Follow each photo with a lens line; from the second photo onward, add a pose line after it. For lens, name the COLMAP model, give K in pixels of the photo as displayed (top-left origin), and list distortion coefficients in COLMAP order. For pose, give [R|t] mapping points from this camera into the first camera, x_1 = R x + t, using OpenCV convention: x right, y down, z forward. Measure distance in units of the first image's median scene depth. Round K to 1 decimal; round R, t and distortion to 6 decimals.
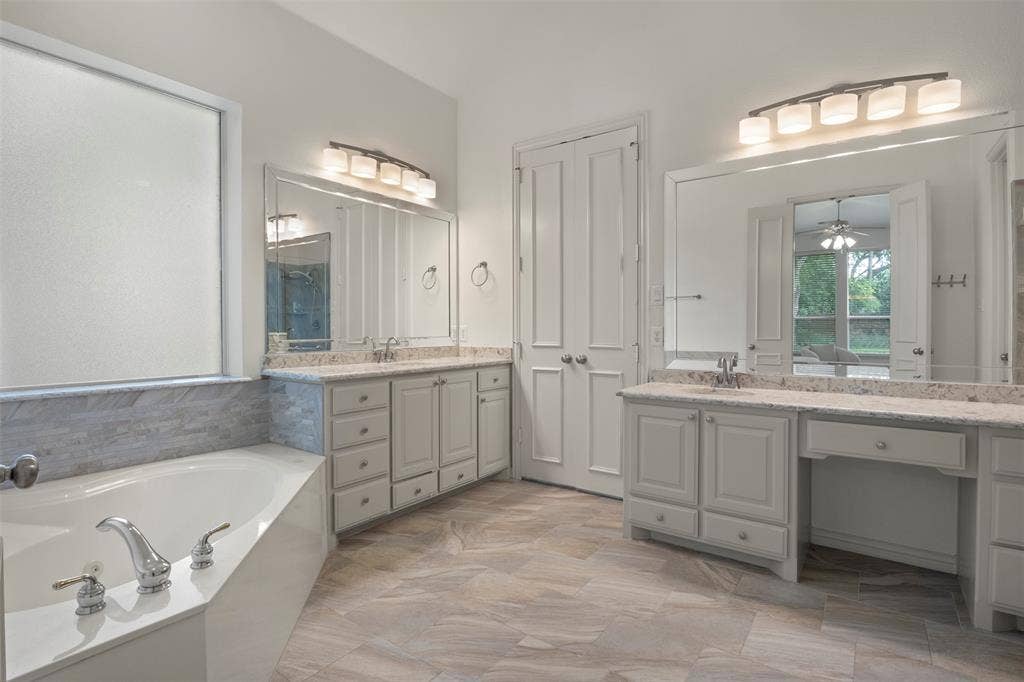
lens RADIAL K [[516.2, 0, 513.5], [0, 516.2, 321.2], [0, 0, 1]] dist [-0.001366, 0.000298]
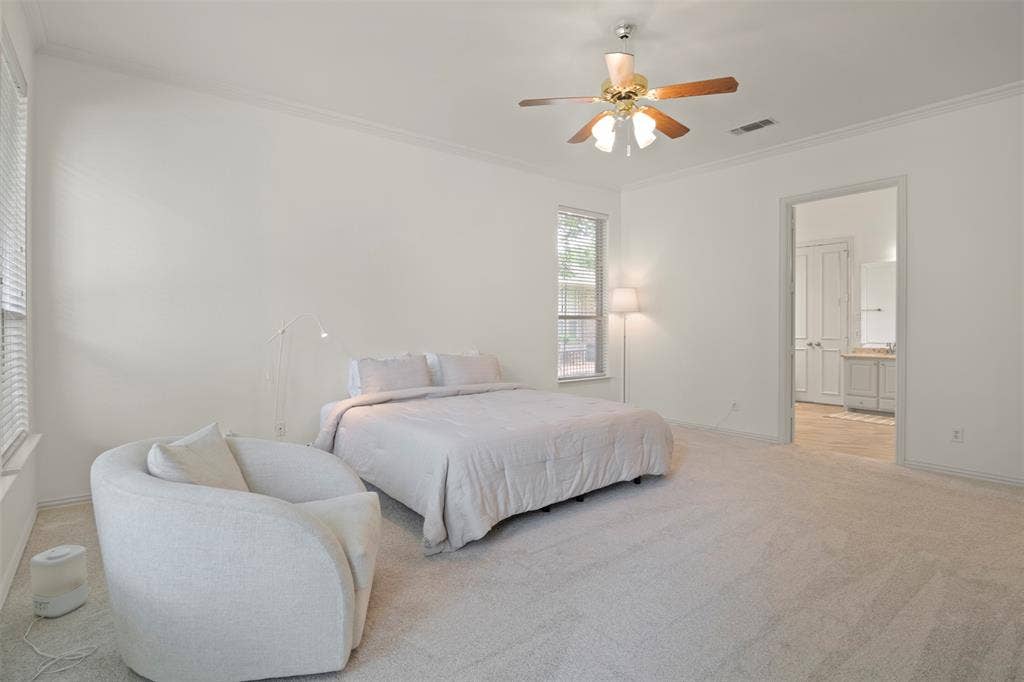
lens RADIAL K [[516.2, 0, 513.5], [0, 516.2, 321.2], [0, 0, 1]] dist [-0.001366, 0.000298]
pose [[0.962332, -0.001806, -0.271869, -0.560981], [0.002794, 0.999991, 0.003246, -0.038188], [0.271861, -0.003883, 0.962329, -1.603198]]
